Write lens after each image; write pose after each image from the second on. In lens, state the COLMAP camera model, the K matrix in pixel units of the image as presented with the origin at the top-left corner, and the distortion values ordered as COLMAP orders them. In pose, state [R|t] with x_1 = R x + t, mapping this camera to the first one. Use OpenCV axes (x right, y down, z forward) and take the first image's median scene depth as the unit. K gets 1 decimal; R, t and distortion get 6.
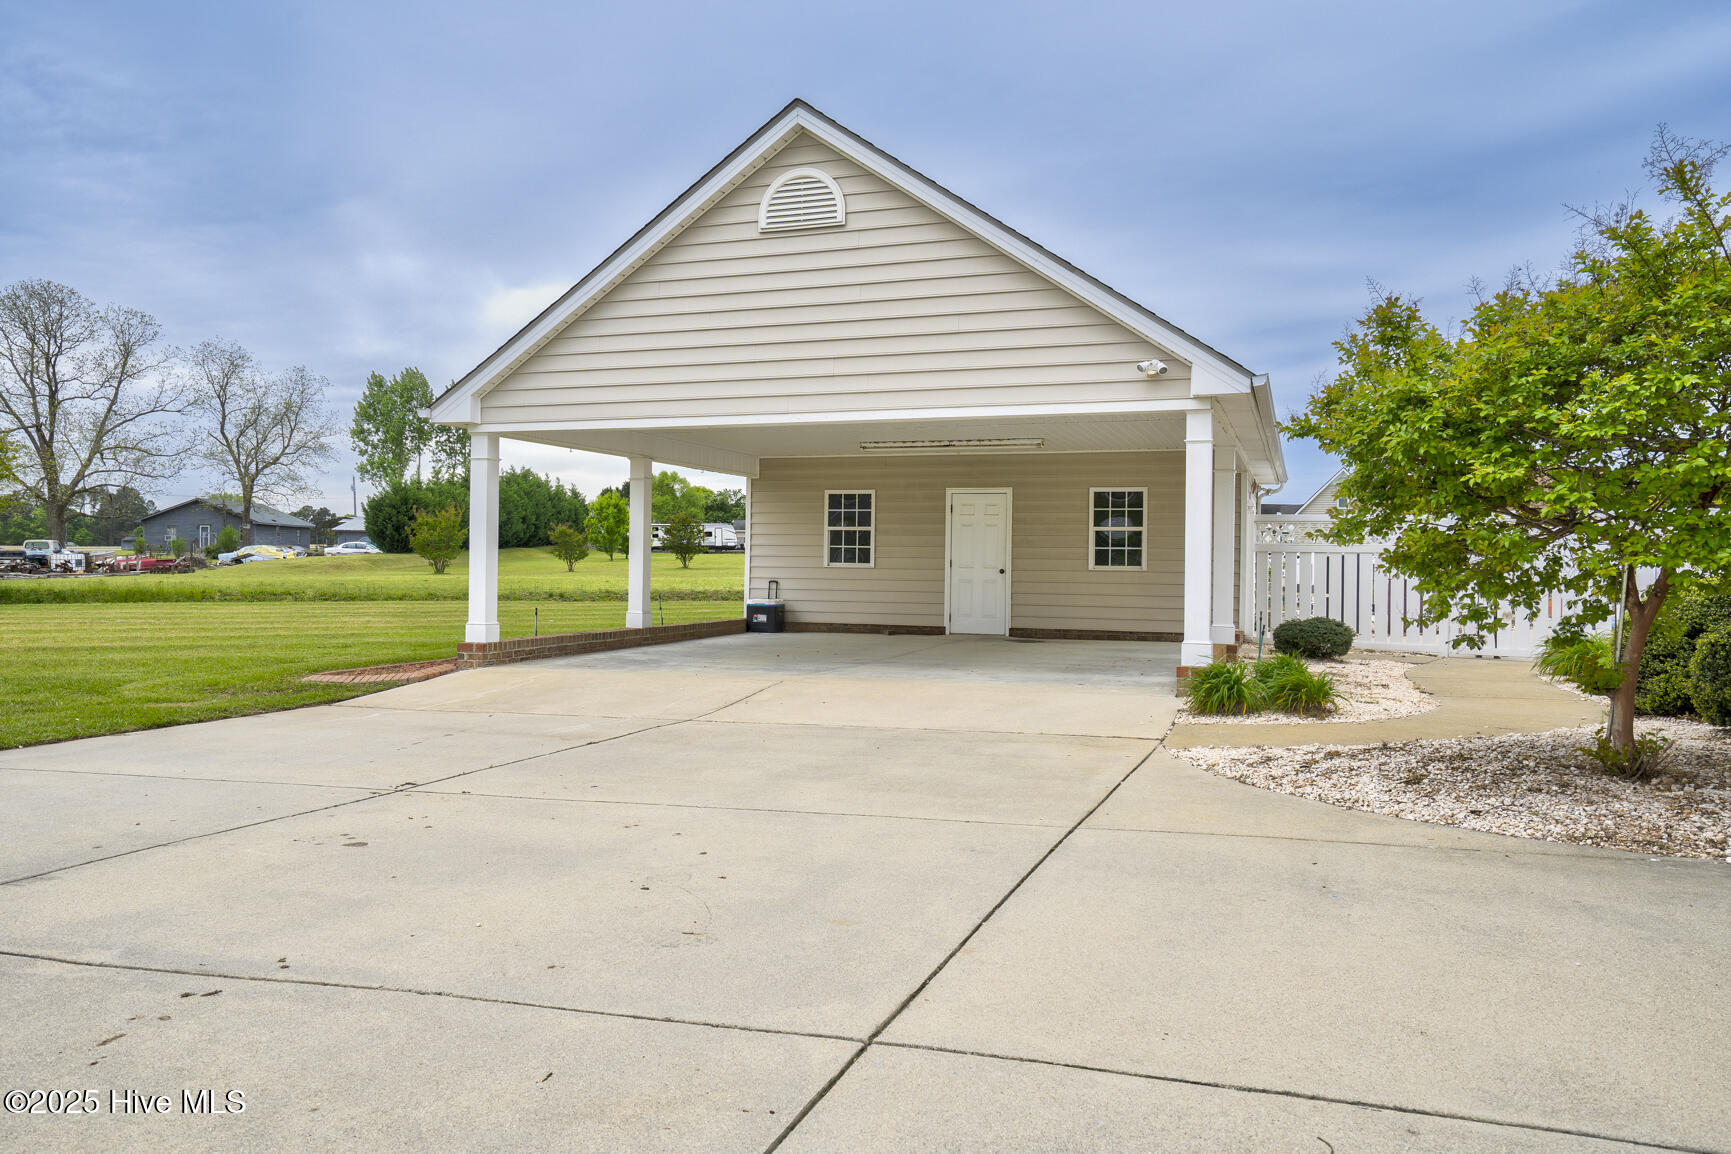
lens RADIAL K [[1302.1, 0, 866.6], [0, 1302.1, 573.5], [0, 0, 1]] dist [0.049193, -0.007008]
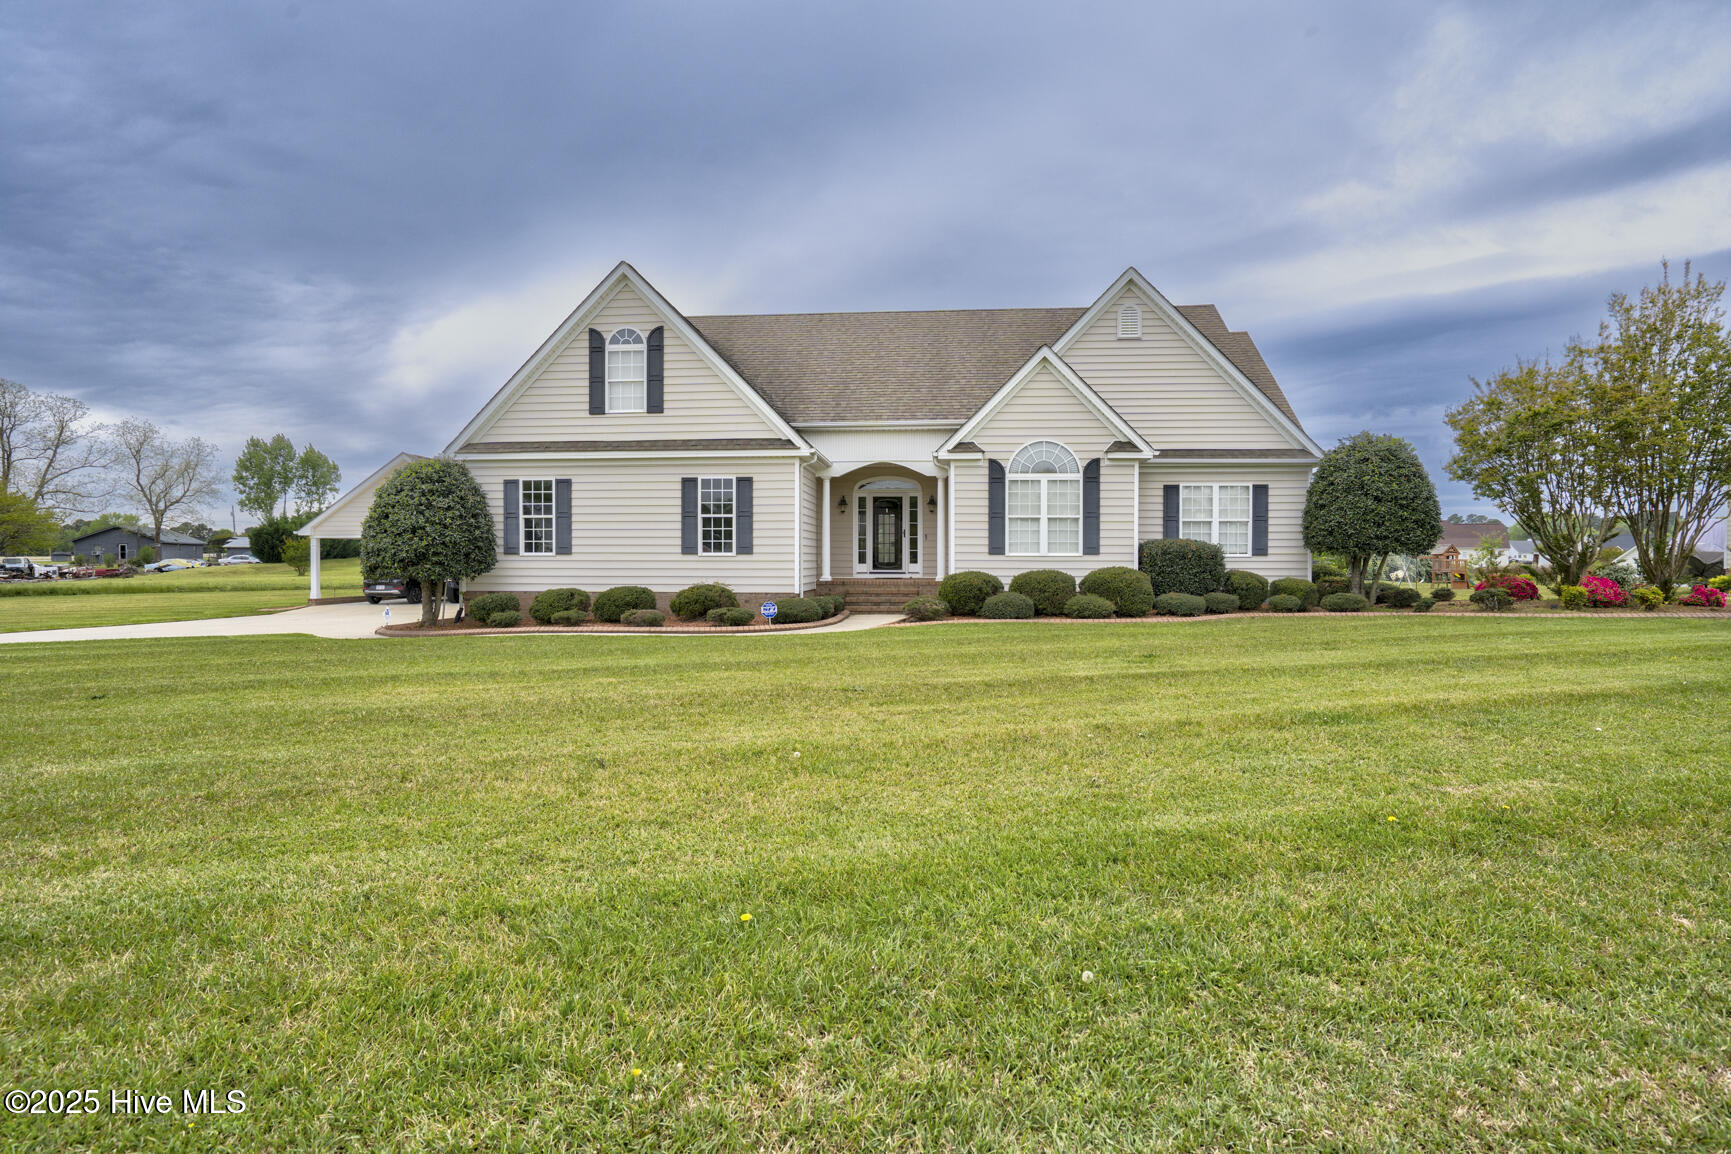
lens RADIAL K [[916.9, 0, 870.4], [0, 916.9, 577.3], [0, 0, 1]] dist [-0.002732, 0.001664]
pose [[0.971370, -0.017769, 0.236907, 0.093900], [0.014950, 0.999795, 0.013691, -0.002259], [-0.237102, -0.009757, 0.971436, -0.283922]]
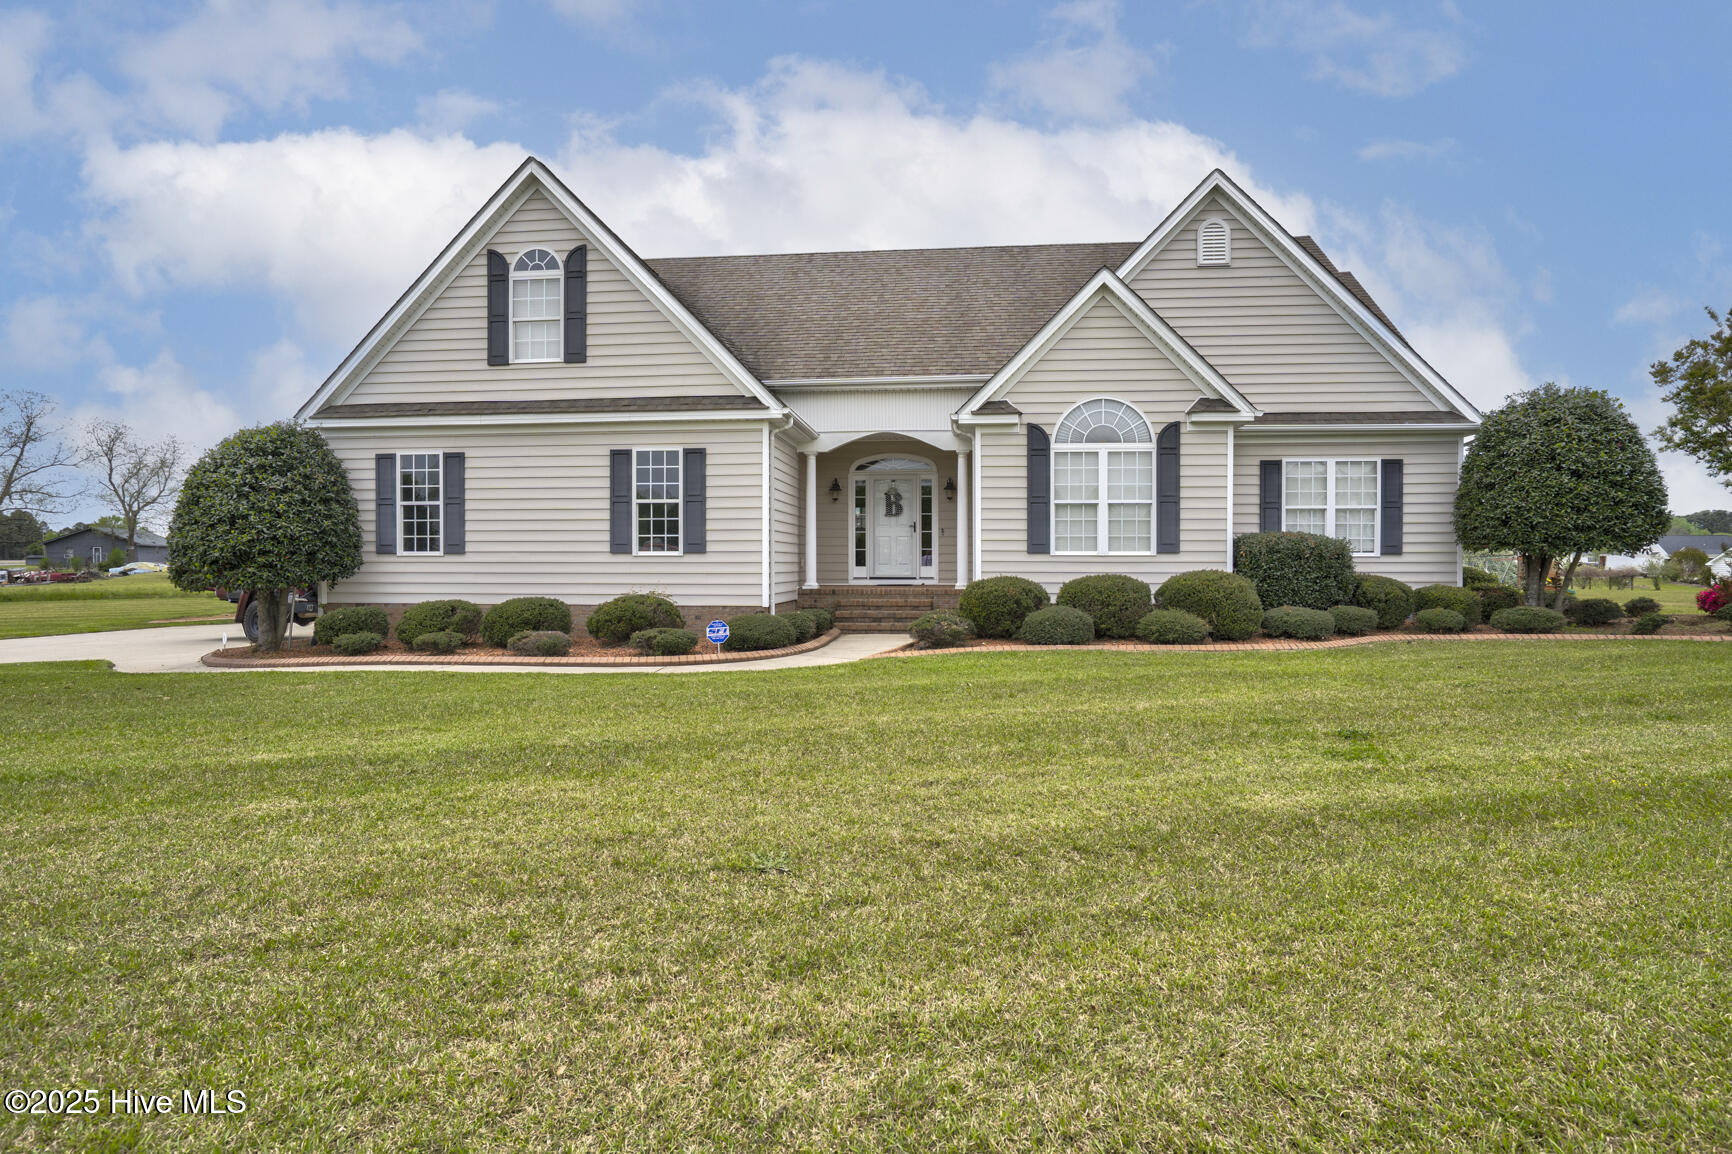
lens RADIAL K [[941.2, 0, 868.7], [0, 941.2, 577.8], [0, 0, 1]] dist [0.007377, 0.001902]
pose [[0.975856, -0.017752, 0.217694, 0.111386], [0.015917, 0.999821, 0.010182, -0.002117], [-0.217836, -0.006471, 0.975964, -0.228928]]
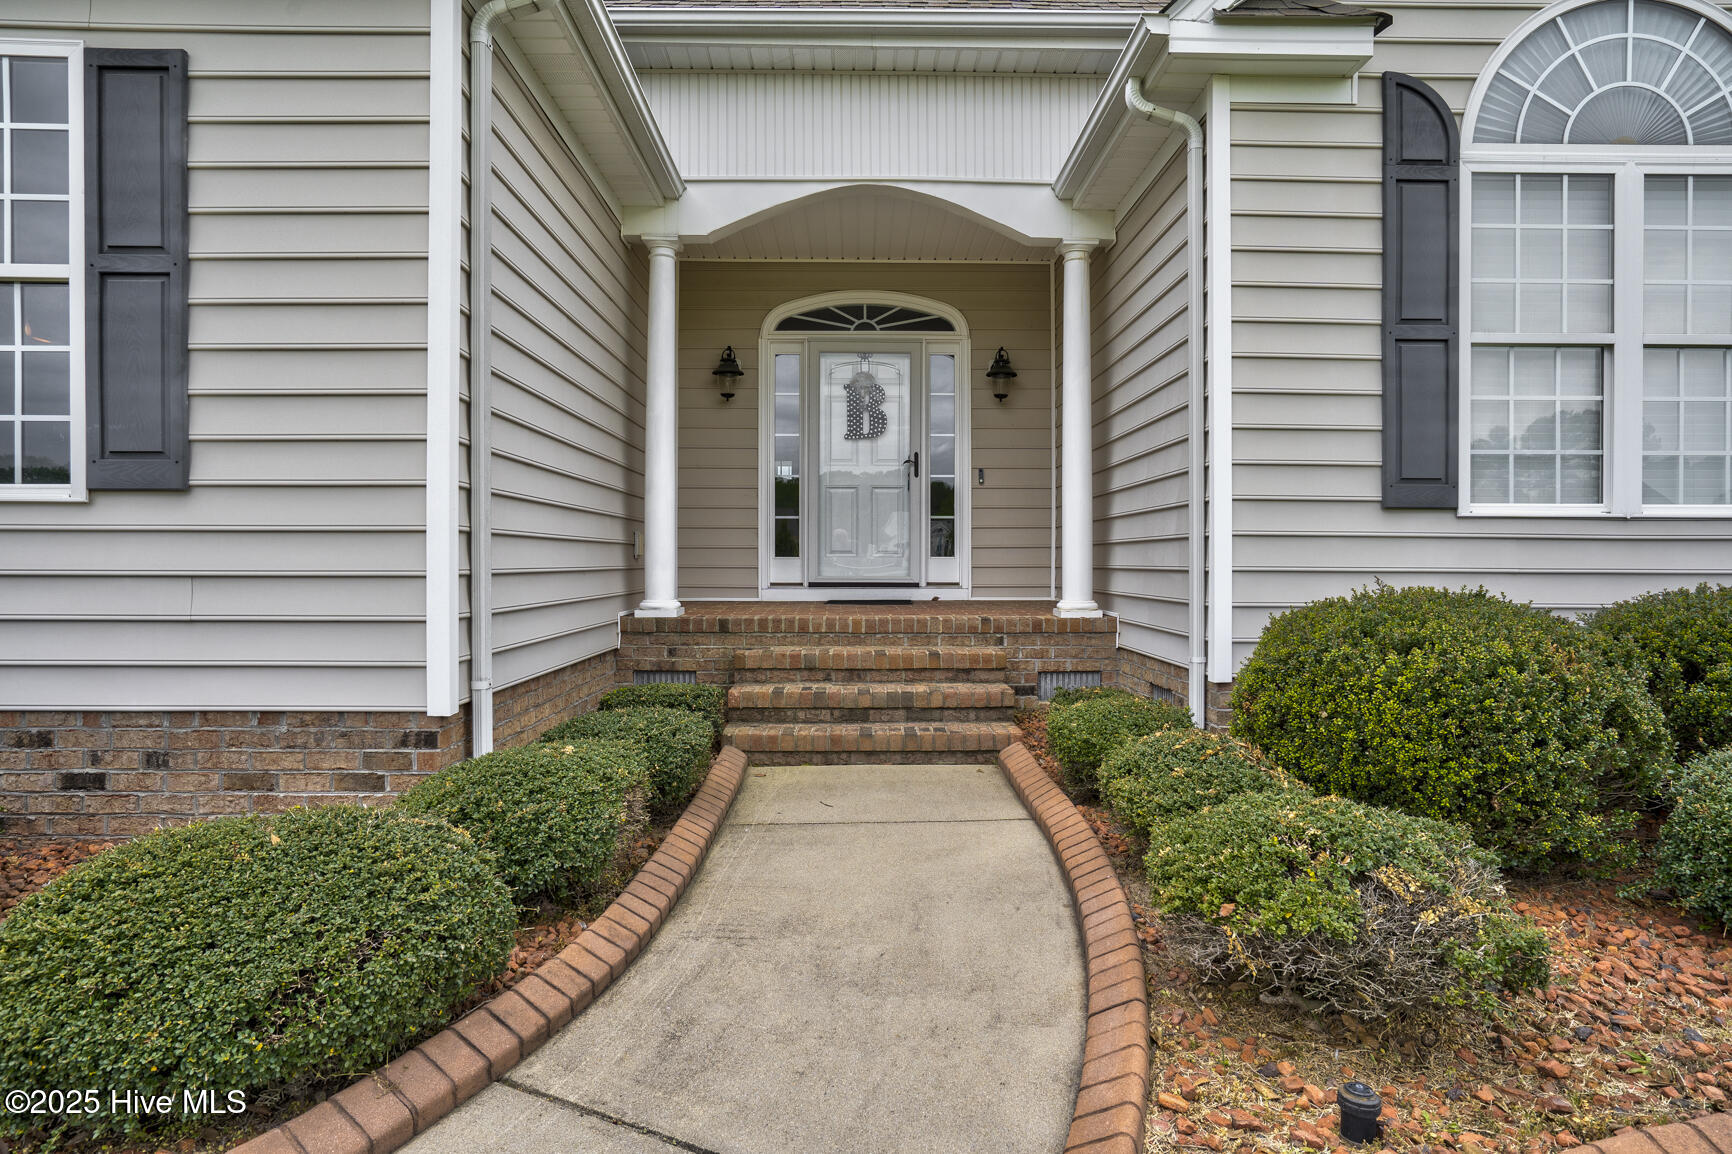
lens RADIAL K [[917.4, 0, 869.8], [0, 917.4, 567.3], [0, 0, 1]] dist [-0.002732, 0.001664]
pose [[0.941326, -0.013161, 0.337243, 0.134952], [0.012552, 0.999913, 0.003987, -0.001788], [-0.337267, 0.000480, 0.941409, -0.099630]]
